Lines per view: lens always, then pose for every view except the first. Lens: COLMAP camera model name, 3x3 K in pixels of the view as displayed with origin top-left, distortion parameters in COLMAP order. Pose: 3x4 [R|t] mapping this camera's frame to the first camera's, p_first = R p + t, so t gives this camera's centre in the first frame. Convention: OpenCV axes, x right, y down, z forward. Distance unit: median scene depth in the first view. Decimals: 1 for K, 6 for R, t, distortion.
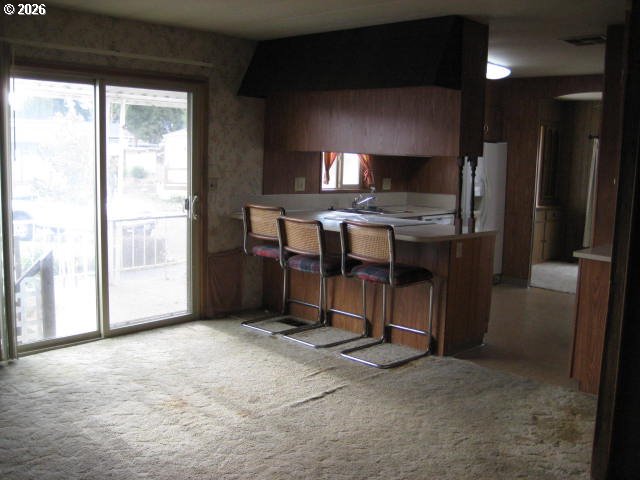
lens RADIAL K [[663.6, 0, 320.9], [0, 663.6, 241.3], [0, 0, 1]] dist [-0.075965, 0.000000]
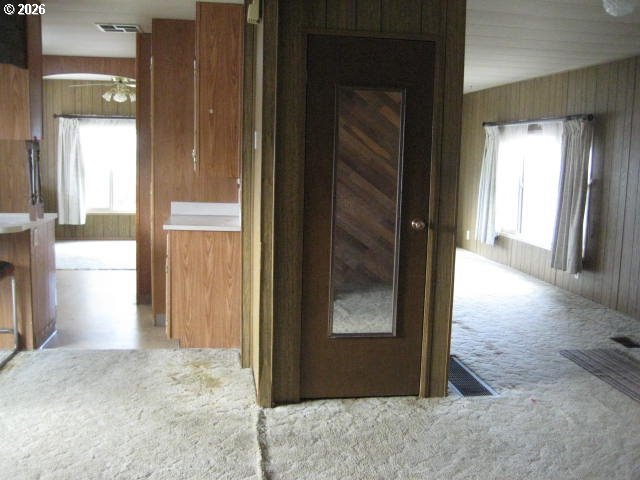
lens RADIAL K [[663.6, 0, 330.3], [0, 663.6, 241.6], [0, 0, 1]] dist [-0.075965, 0.000000]
pose [[0.617781, -0.120697, 0.777032, -0.217332], [0.091409, 0.992474, 0.081487, -0.014989], [-0.781020, 0.020687, 0.624164, 0.063493]]
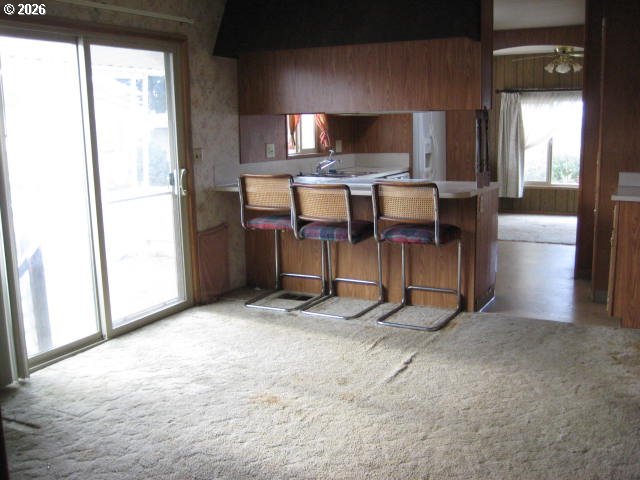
lens RADIAL K [[663.6, 0, 325.2], [0, 663.6, 243.0], [0, 0, 1]] dist [-0.075965, 0.000000]
pose [[0.962997, -0.095448, 0.252045, -0.225585], [0.083206, 0.994795, 0.058815, -0.005433], [-0.256346, -0.035667, 0.965927, 0.081401]]
